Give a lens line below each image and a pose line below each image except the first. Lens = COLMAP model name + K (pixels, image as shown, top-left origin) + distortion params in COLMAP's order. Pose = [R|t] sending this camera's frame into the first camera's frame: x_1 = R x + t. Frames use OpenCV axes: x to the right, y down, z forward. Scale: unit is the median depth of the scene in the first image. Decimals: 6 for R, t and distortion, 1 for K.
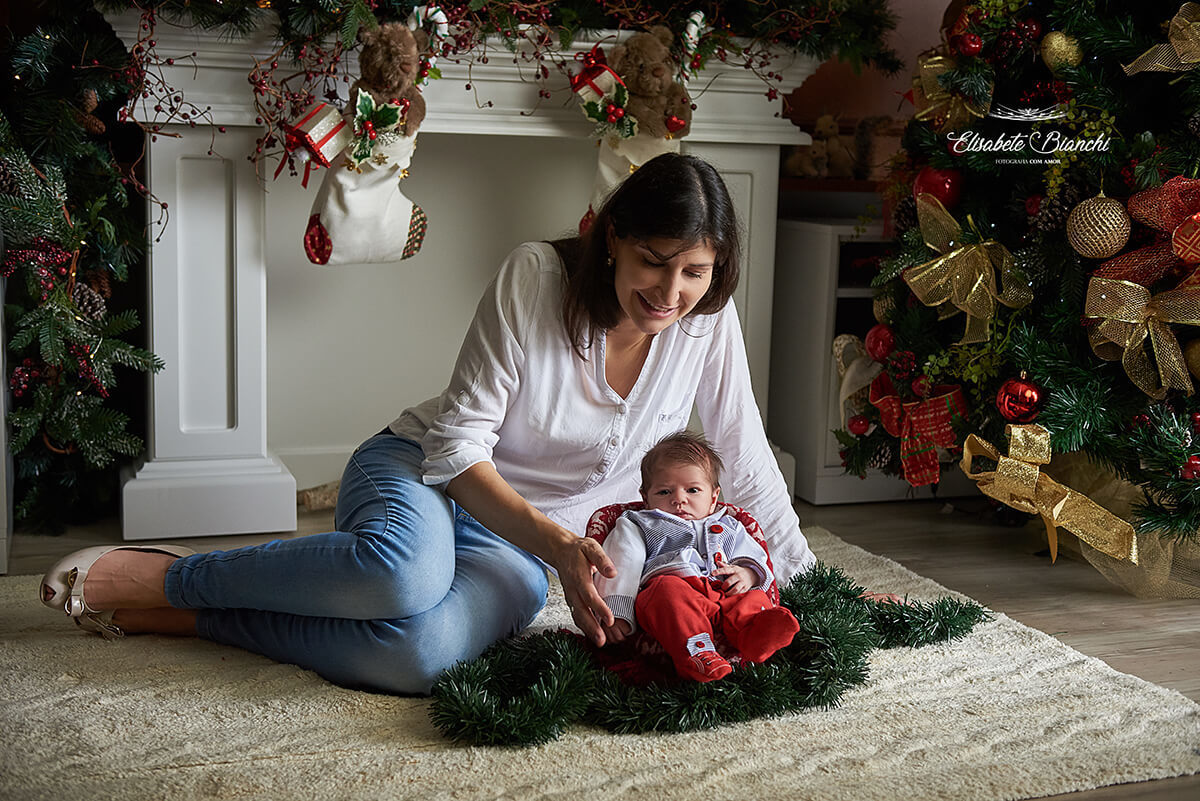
lens RADIAL K [[1533.5, 0, 592.5], [0, 1533.5, 404.3], [0, 0, 1]] dist [-0.001510, -0.030224]
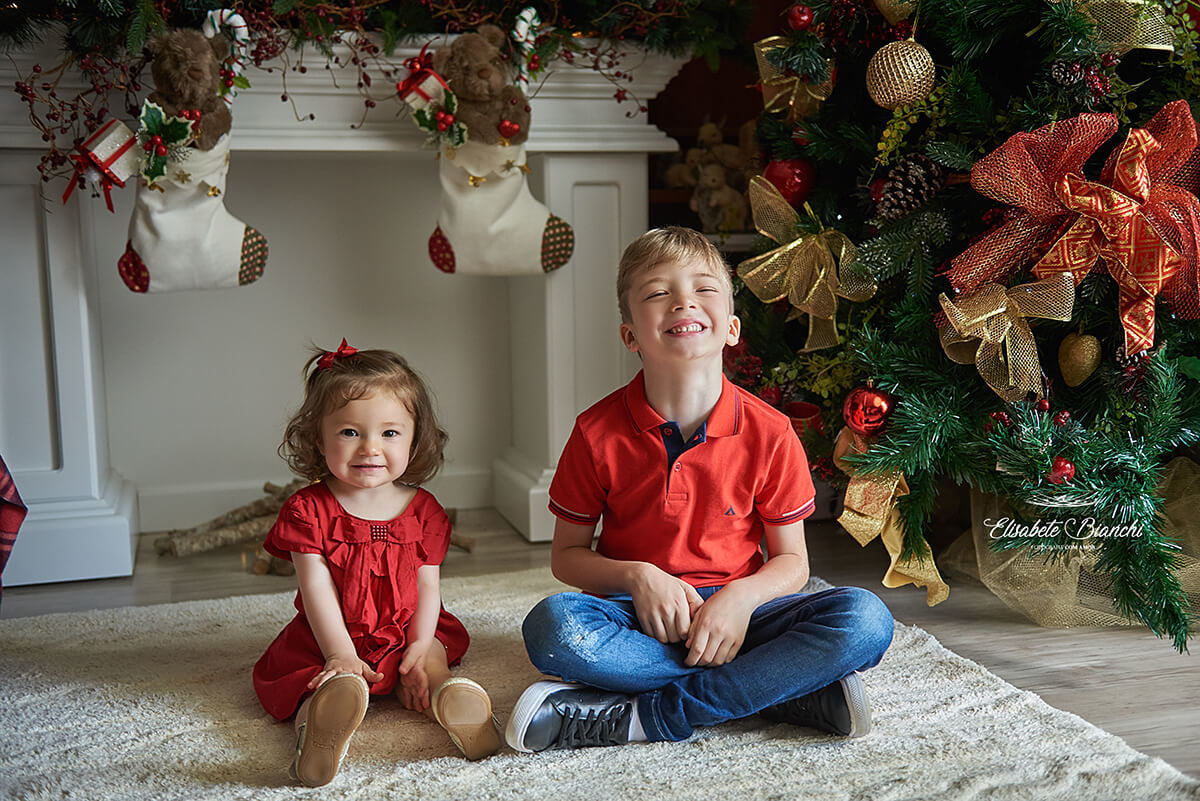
lens RADIAL K [[1299.0, 0, 600.0], [0, 1299.0, 400.5], [0, 0, 1]] dist [0.063755, -0.013216]
pose [[0.997439, -0.034351, -0.062730, 0.156685], [0.033023, 0.999210, -0.022096, 0.002888], [0.063439, 0.019968, 0.997786, 0.213919]]
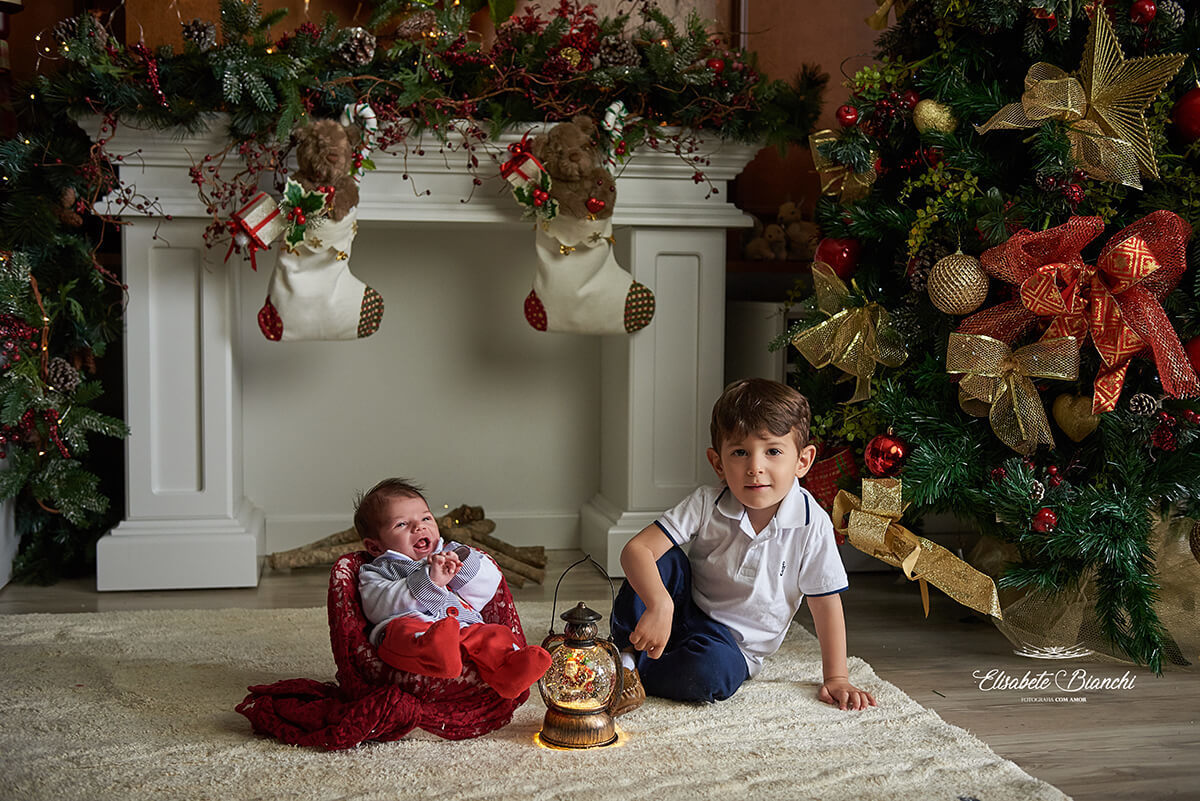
lens RADIAL K [[1423.3, 0, 600.0], [0, 1423.3, 400.5], [0, 0, 1]] dist [-0.025588, 0.015584]
pose [[0.987201, -0.007859, -0.159284, 0.216850], [-0.006095, 0.996196, -0.086927, 0.038907], [0.159362, 0.086785, 0.983398, 0.040662]]
